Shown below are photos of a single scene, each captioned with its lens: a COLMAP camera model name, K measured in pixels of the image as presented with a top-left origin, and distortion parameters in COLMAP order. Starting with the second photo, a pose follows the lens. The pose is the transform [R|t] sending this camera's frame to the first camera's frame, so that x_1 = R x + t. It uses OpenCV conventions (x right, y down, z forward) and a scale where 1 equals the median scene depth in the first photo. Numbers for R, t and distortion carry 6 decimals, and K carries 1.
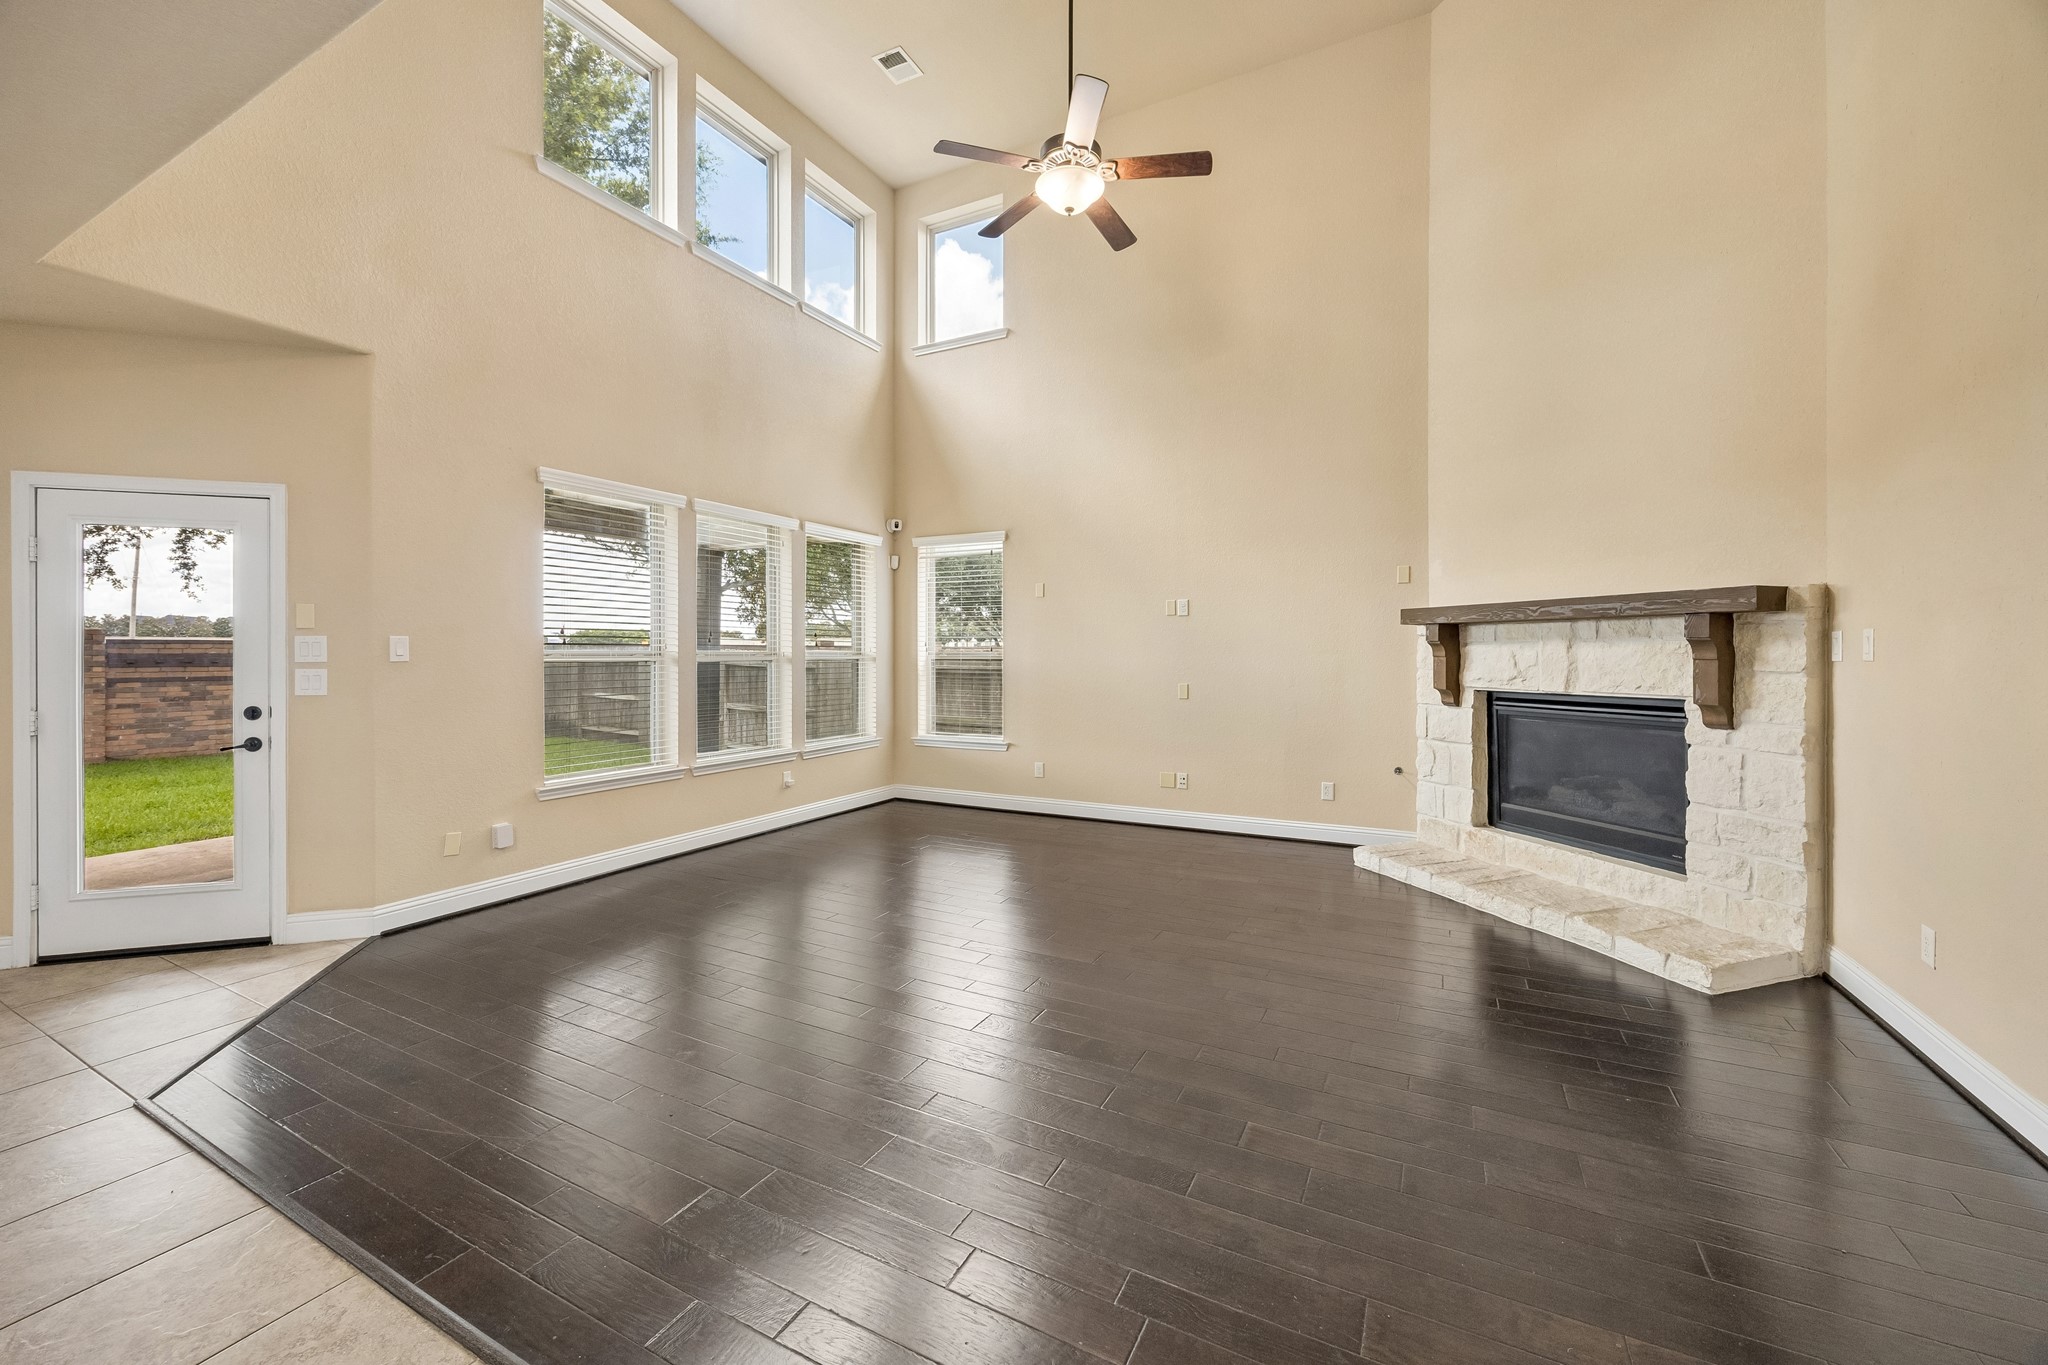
lens RADIAL K [[799.1, 0, 971.3], [0, 799.1, 653.5], [0, 0, 1]] dist [0.000891, -0.000925]
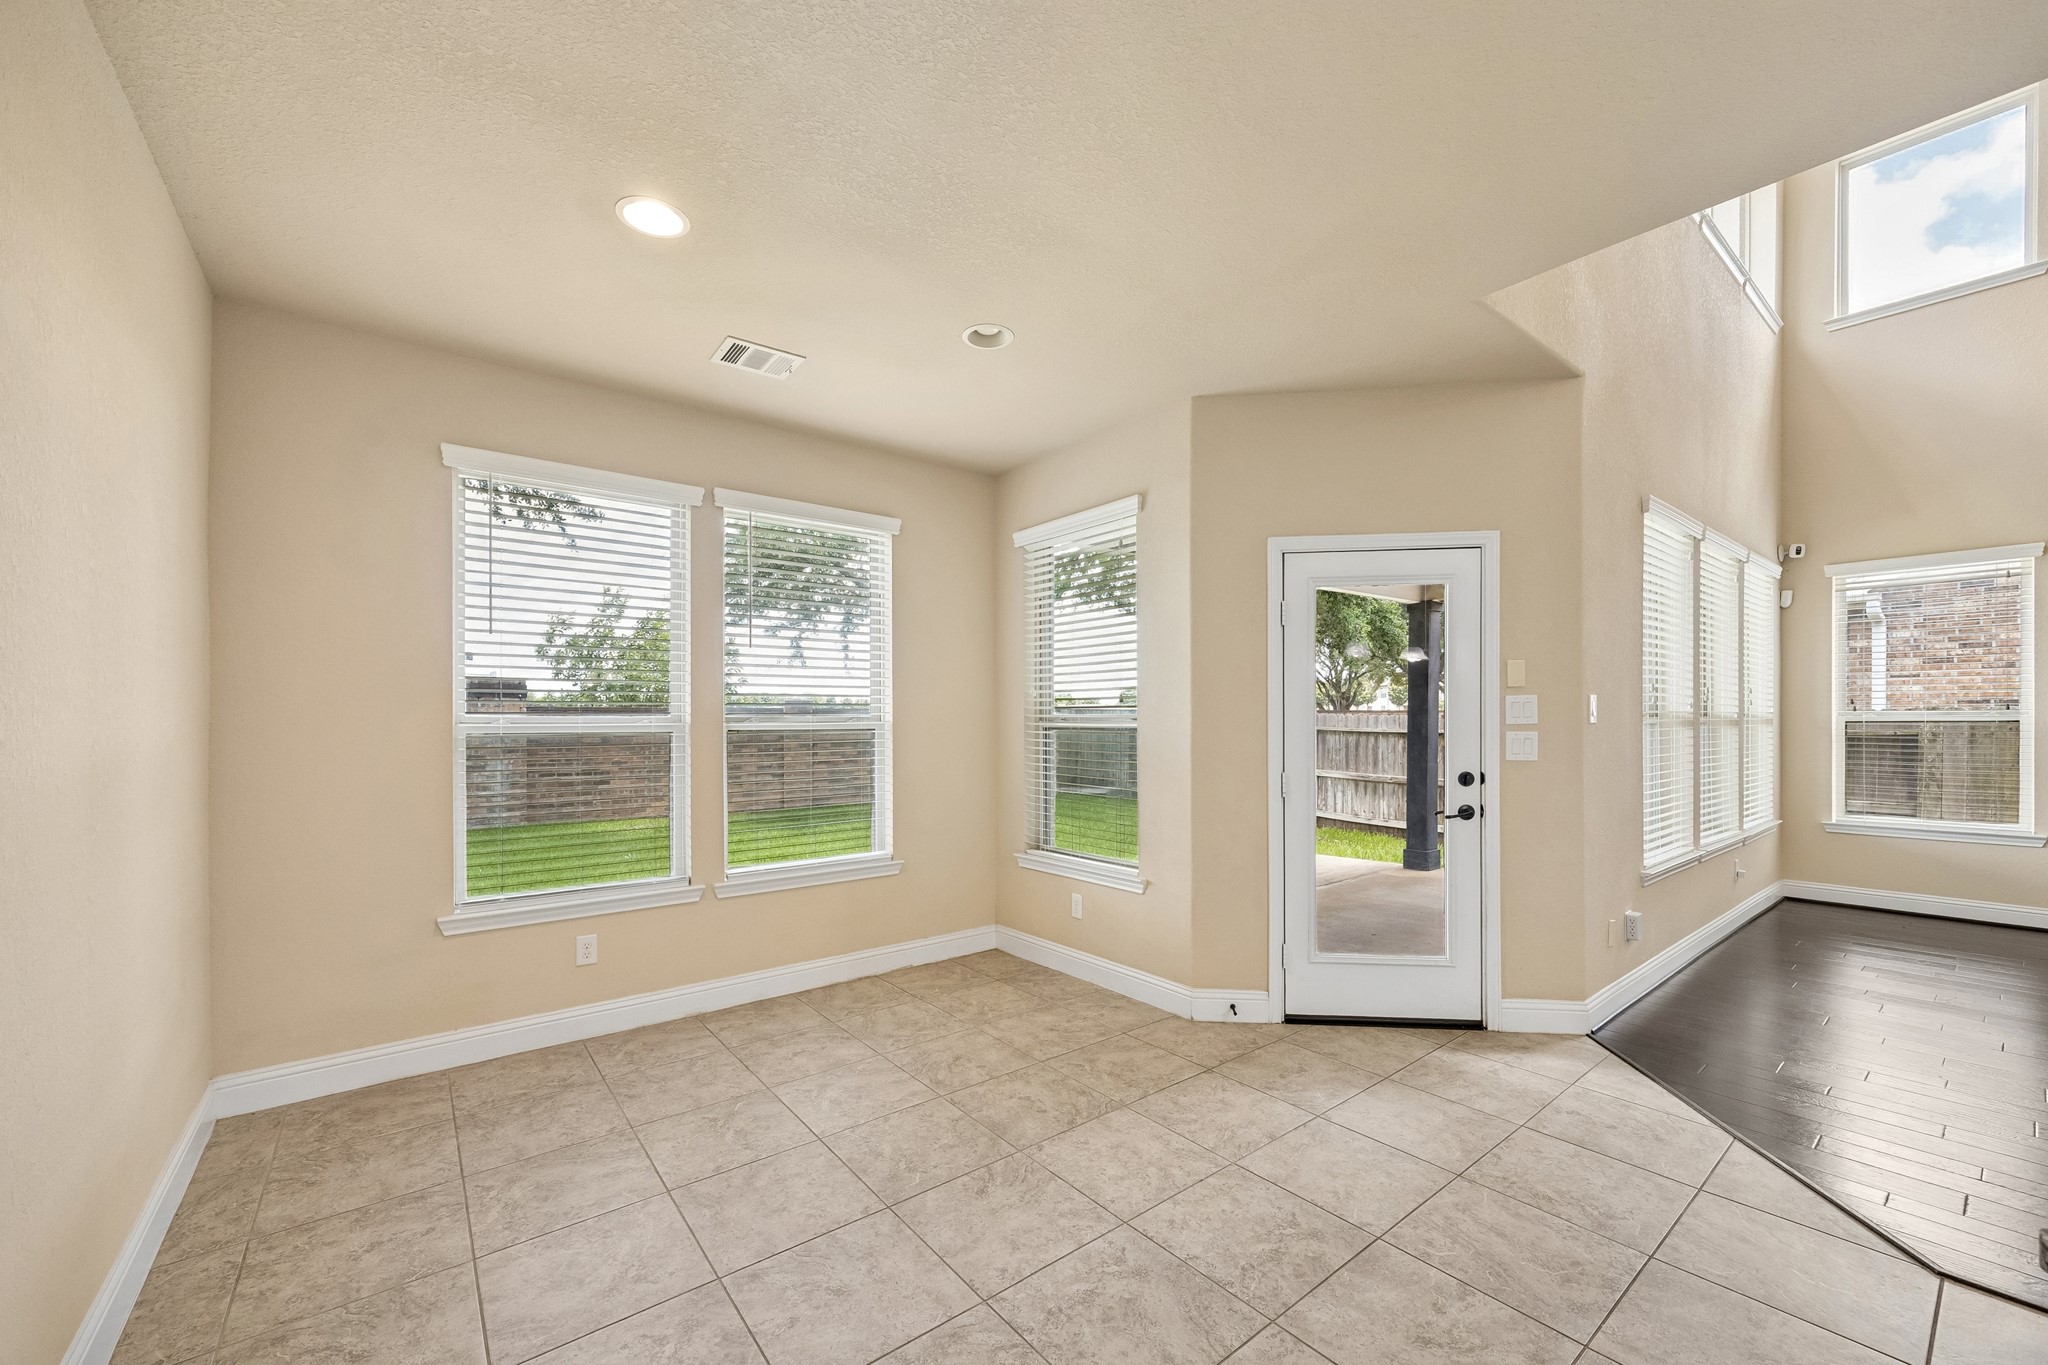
lens RADIAL K [[799.1, 0, 1031.7], [0, 799.1, 724.8], [0, 0, 1]] dist [0.000891, -0.000925]
pose [[0.918326, -0.002404, -0.395819, -0.980473], [0.005562, 0.999961, 0.006829, 0.002240], [0.395787, -0.008473, 0.918303, -0.053264]]
